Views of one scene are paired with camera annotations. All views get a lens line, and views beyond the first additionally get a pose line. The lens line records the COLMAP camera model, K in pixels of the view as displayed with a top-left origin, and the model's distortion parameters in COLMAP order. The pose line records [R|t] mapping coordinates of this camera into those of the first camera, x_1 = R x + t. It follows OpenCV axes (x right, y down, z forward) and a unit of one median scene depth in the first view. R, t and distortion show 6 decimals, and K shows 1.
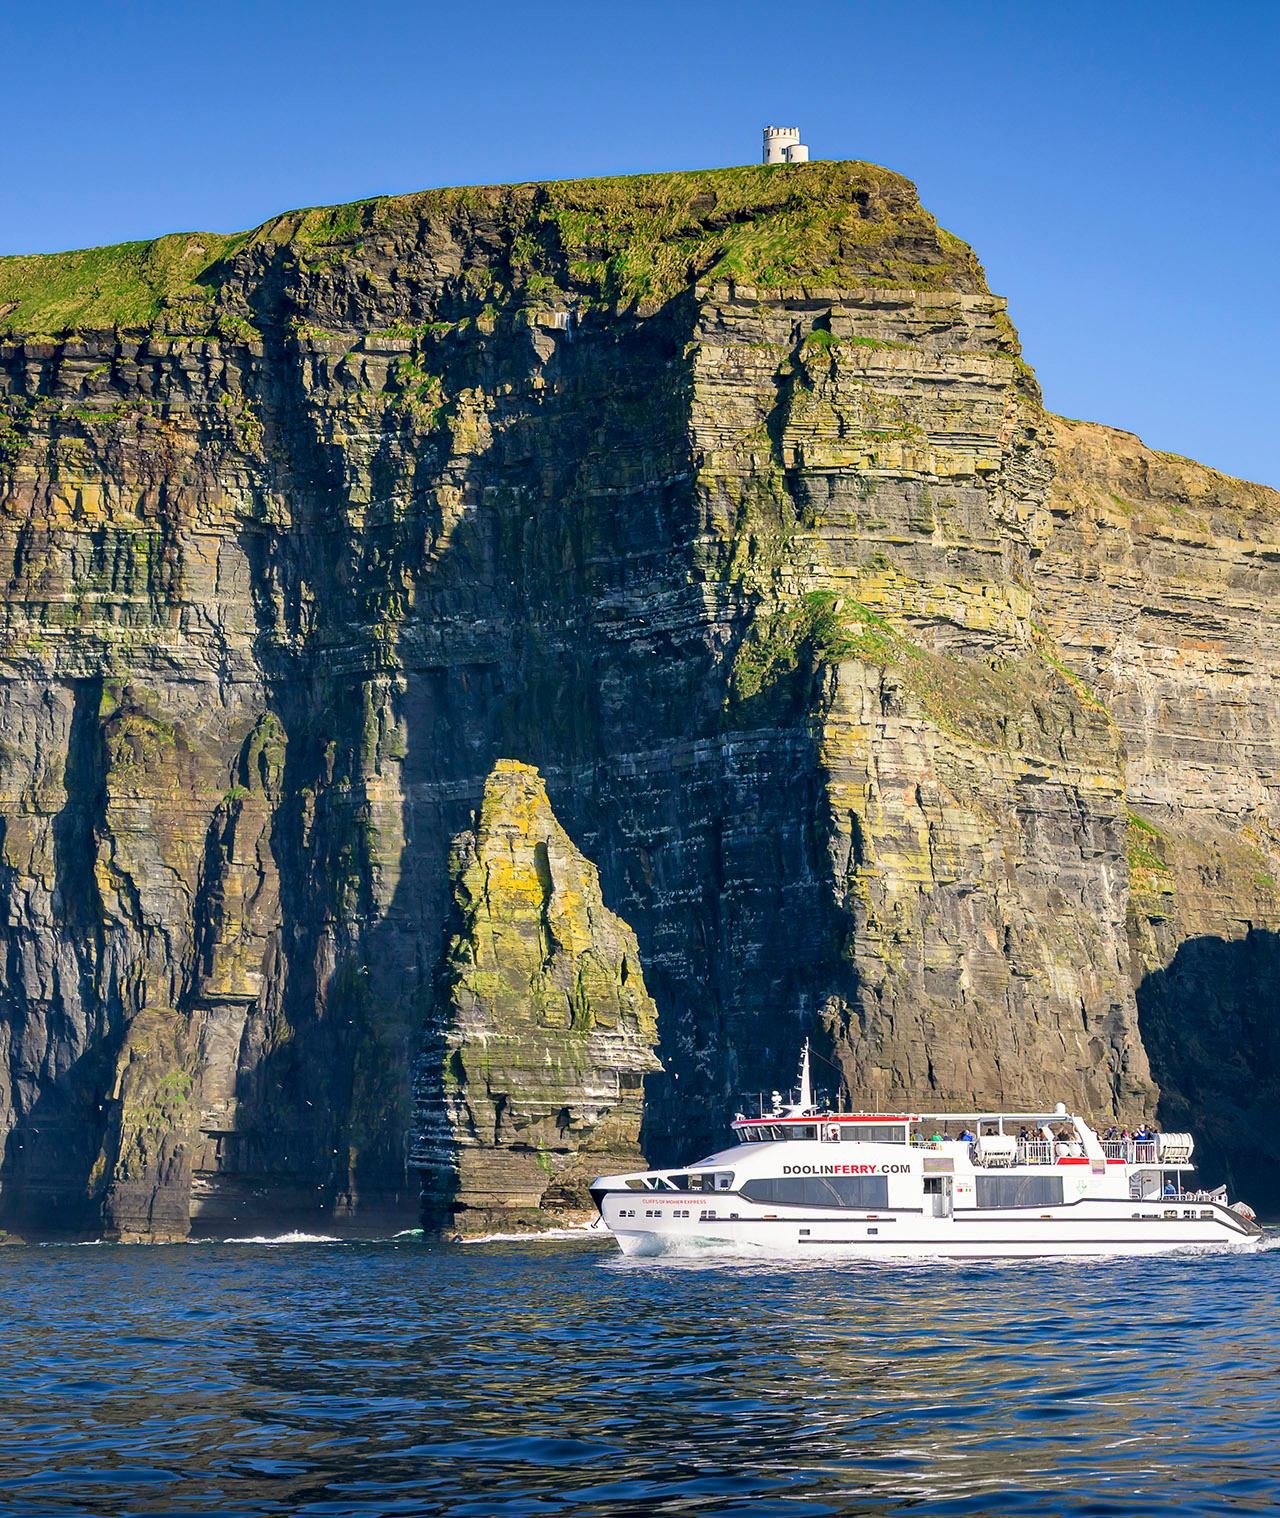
lens RADIAL K [[4065.5, 0, 640.0], [0, 4065.5, 759.0], [0, 0, 1]] dist [0.006531, -0.033800]
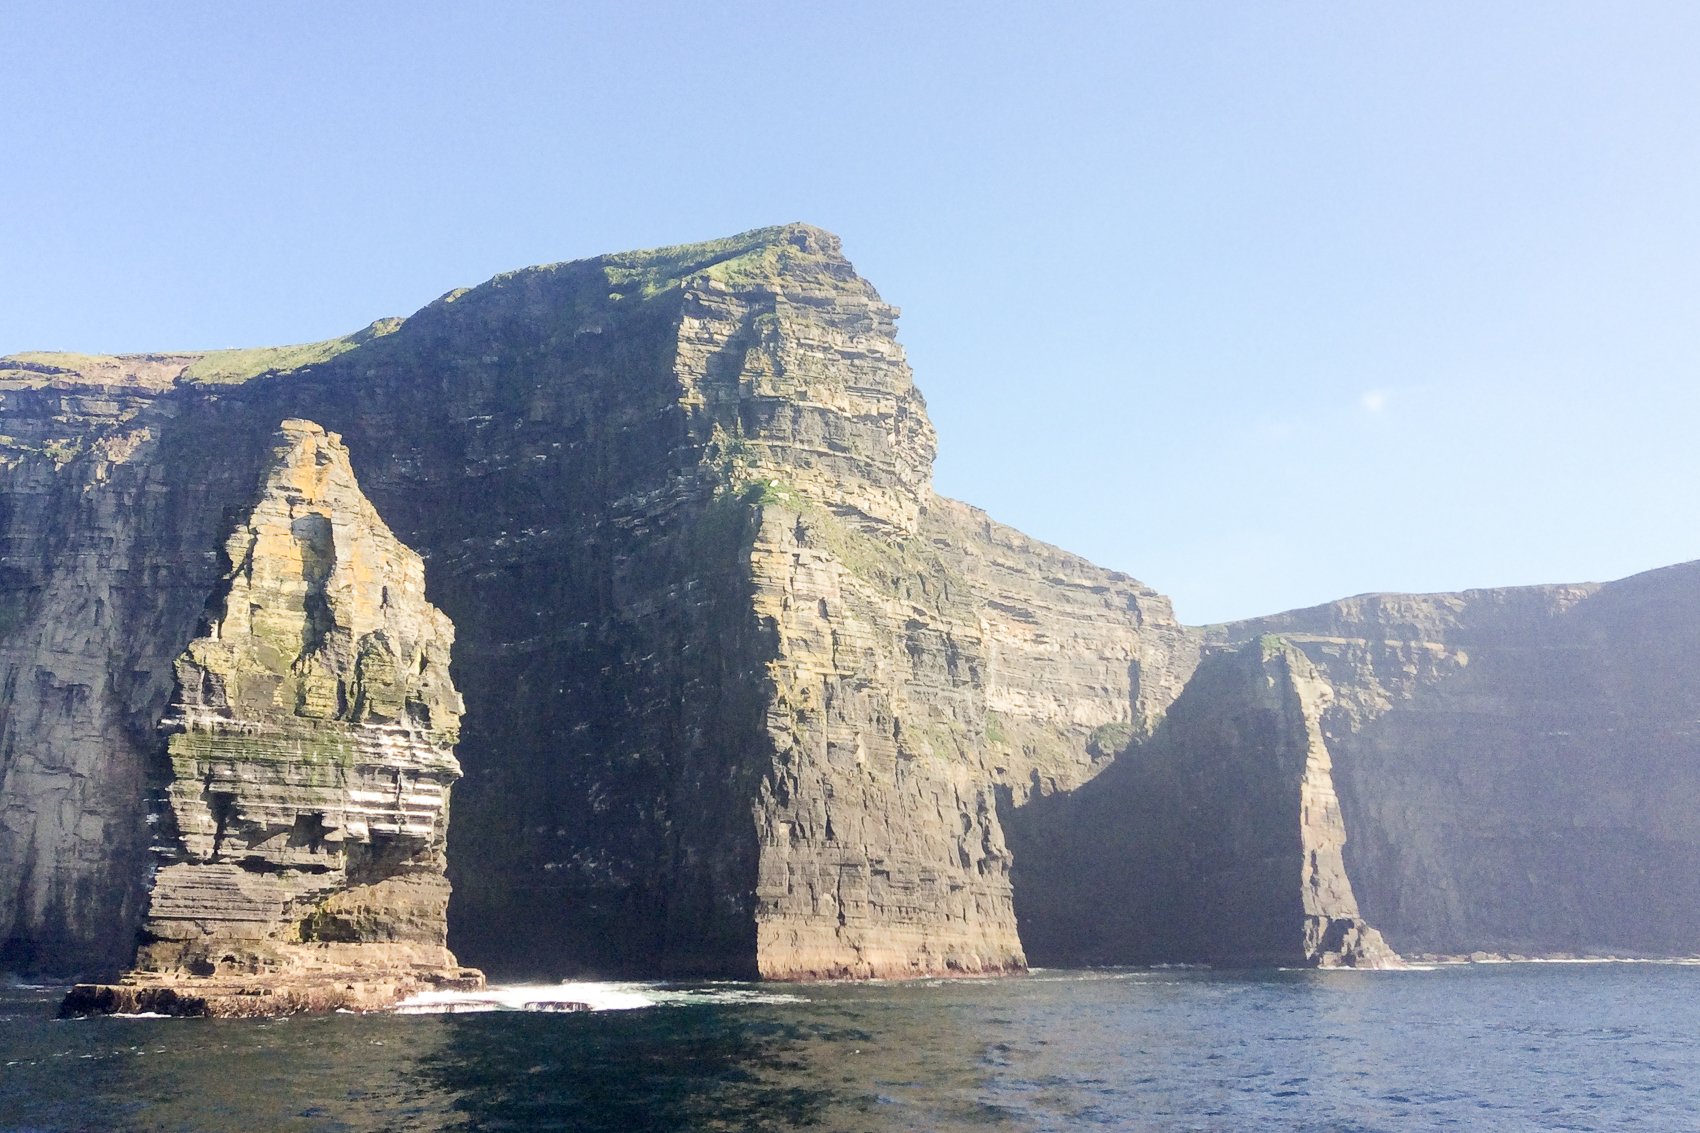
lens RADIAL K [[1351.7, 0, 850.0], [0, 1351.7, 566.5], [0, 0, 1]] dist [0.117265, -0.252969]
pose [[0.999628, 0.006513, 0.026495, 0.061398], [-0.002127, 0.986736, -0.162320, 0.061559], [-0.027201, 0.162203, 0.986382, 0.544095]]
